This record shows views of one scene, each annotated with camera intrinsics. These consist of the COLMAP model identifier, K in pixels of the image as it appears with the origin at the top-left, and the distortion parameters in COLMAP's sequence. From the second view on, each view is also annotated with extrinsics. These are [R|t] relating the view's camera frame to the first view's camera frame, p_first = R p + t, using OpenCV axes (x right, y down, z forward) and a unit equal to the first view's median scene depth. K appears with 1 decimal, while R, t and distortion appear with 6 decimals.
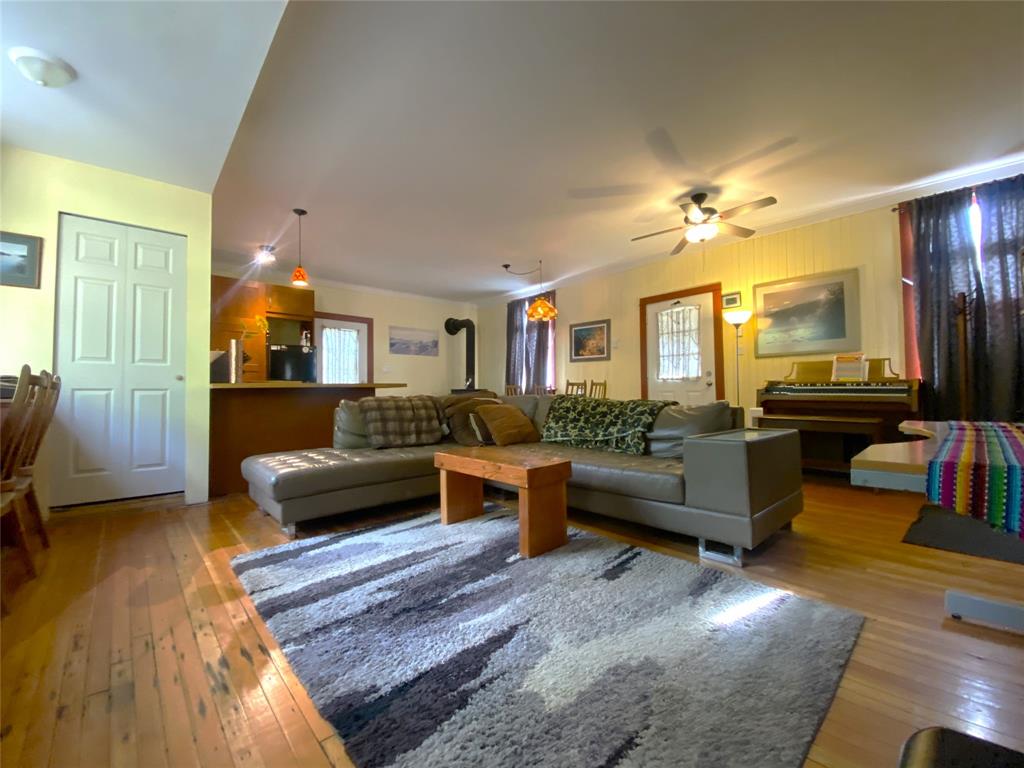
lens RADIAL K [[417.2, 0, 508.0], [0, 417.2, 382.0], [0, 0, 1]] dist [0.030951, -0.029146]
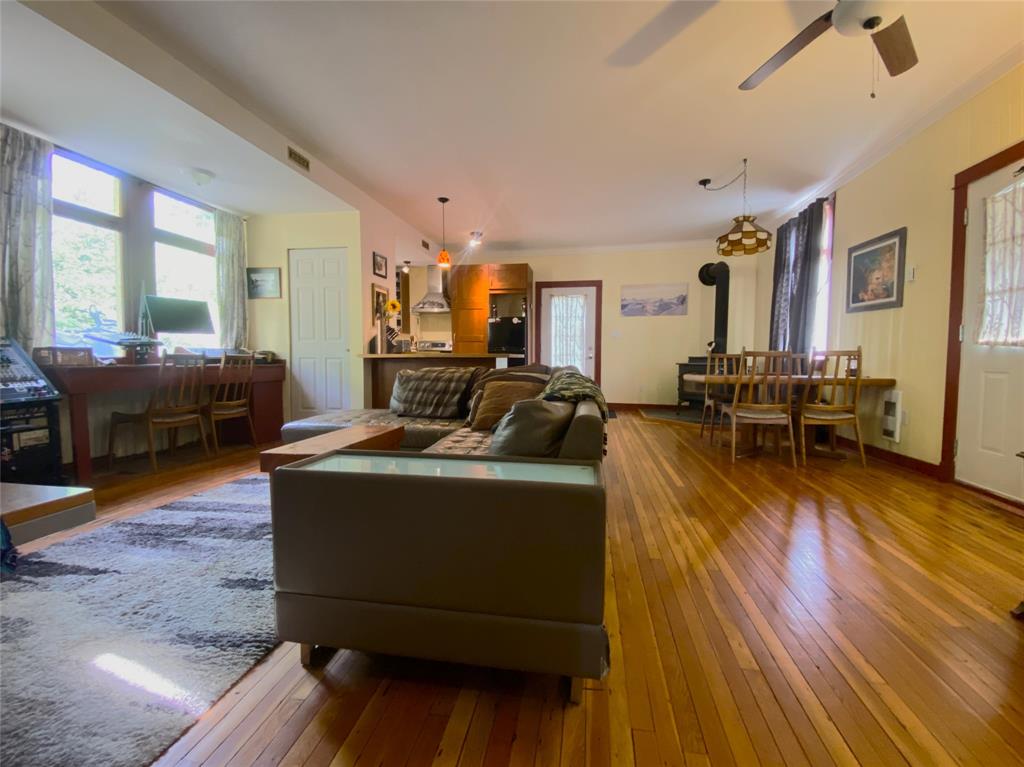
lens RADIAL K [[433.2, 0, 512.0], [0, 433.2, 383.5], [0, 0, 1]] dist [0.045613, -0.034023]
pose [[0.616050, 0.061448, -0.785307, 0.434994], [0.013090, 0.996016, 0.088203, -0.012815], [0.787598, -0.064617, 0.612791, 0.303102]]
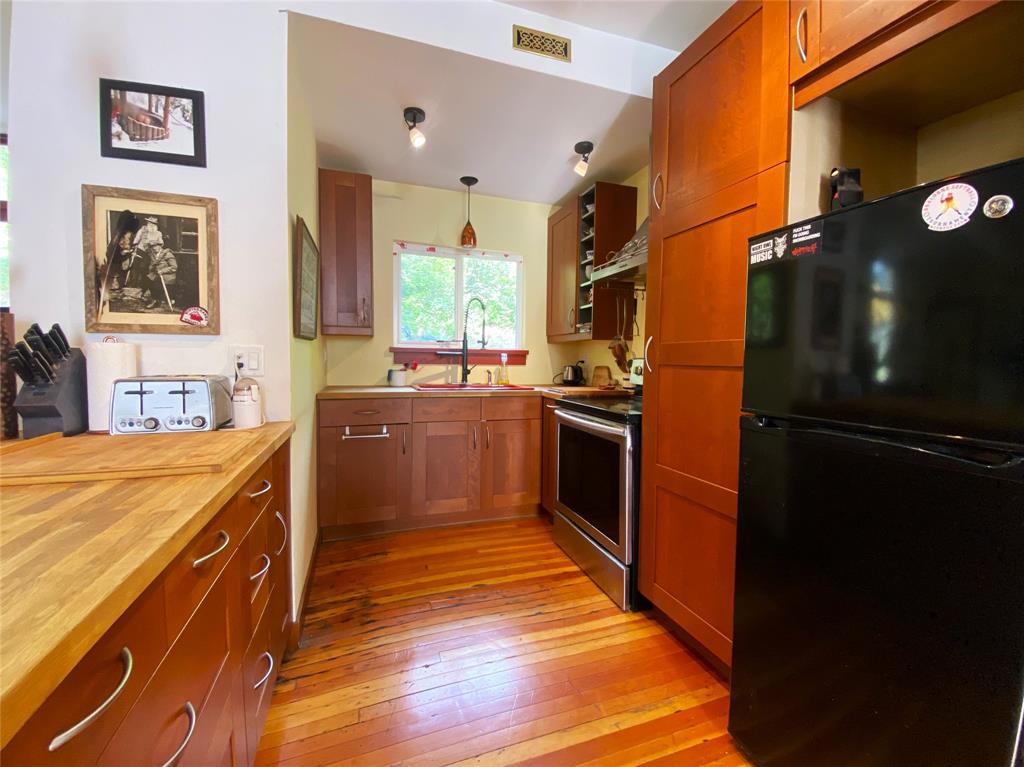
lens RADIAL K [[434.5, 0, 512.5], [0, 434.5, 376.4], [0, 0, 1]] dist [0.037426, -0.028175]
pose [[-0.379173, 0.052319, -0.923846, -0.309036], [0.022138, 0.998627, 0.047467, -0.035311], [0.925061, -0.002454, -0.379810, 0.977997]]
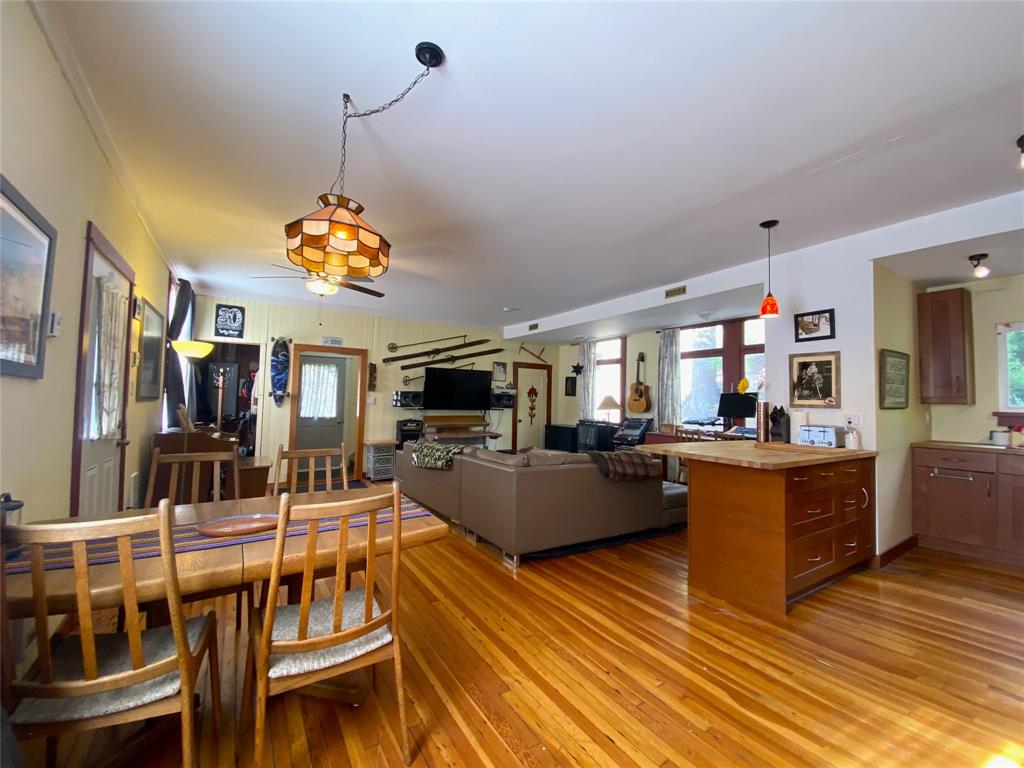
lens RADIAL K [[417.2, 0, 508.0], [0, 417.2, 382.0], [0, 0, 1]] dist [0.030951, -0.029146]
pose [[-0.990831, -0.000795, 0.135105, -0.091909], [-0.011605, 0.996788, -0.079241, -0.036844], [-0.134608, -0.080082, -0.987658, 1.388654]]
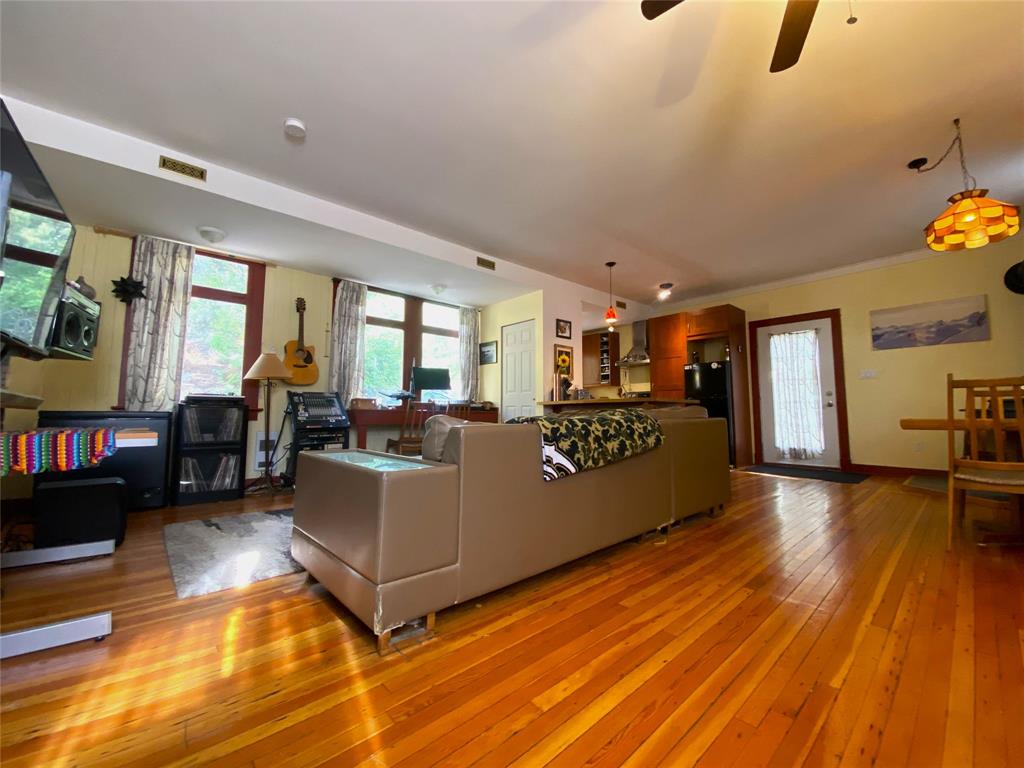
lens RADIAL K [[409.3, 0, 515.7], [0, 409.3, 381.9], [0, 0, 1]] dist [0.064408, -0.040707]
pose [[-0.001107, -0.066656, -0.997775, 0.558099], [0.030612, 0.997306, -0.066659, 0.017078], [0.999531, -0.030617, 0.000936, 0.539504]]
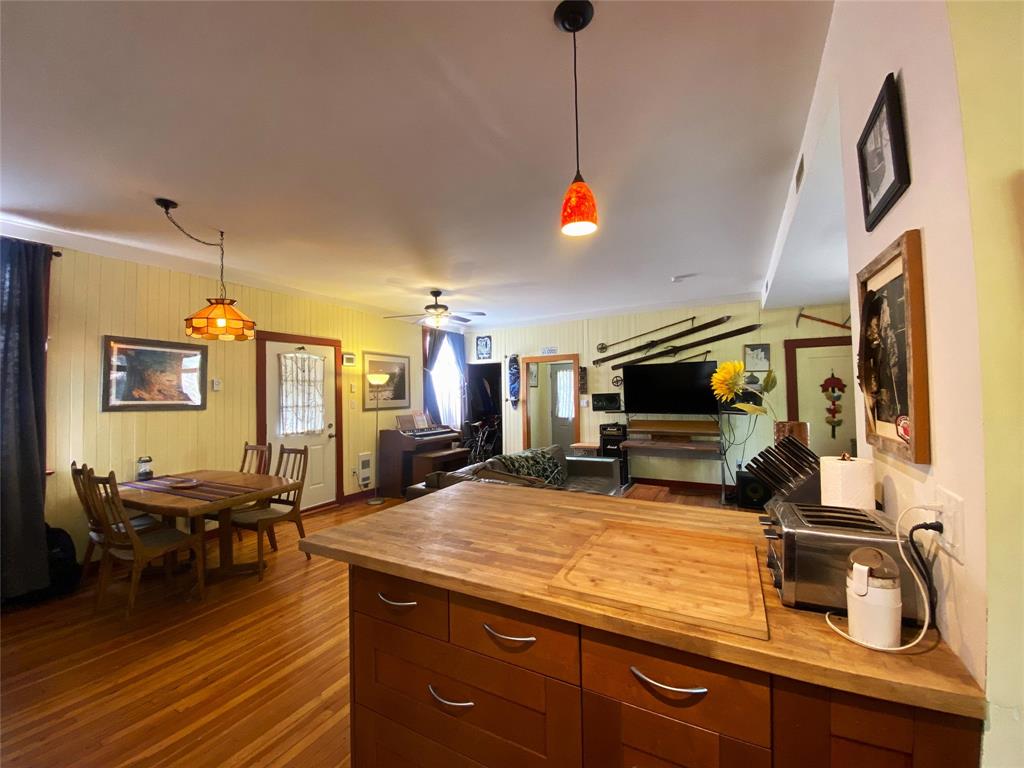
lens RADIAL K [[417.2, 0, 508.0], [0, 417.2, 382.0], [0, 0, 1]] dist [0.030951, -0.029146]
pose [[-0.340459, 0.044032, 0.939228, -0.594457], [-0.006697, 0.998764, -0.049251, -0.074629], [-0.940235, -0.023059, -0.339743, 0.887128]]
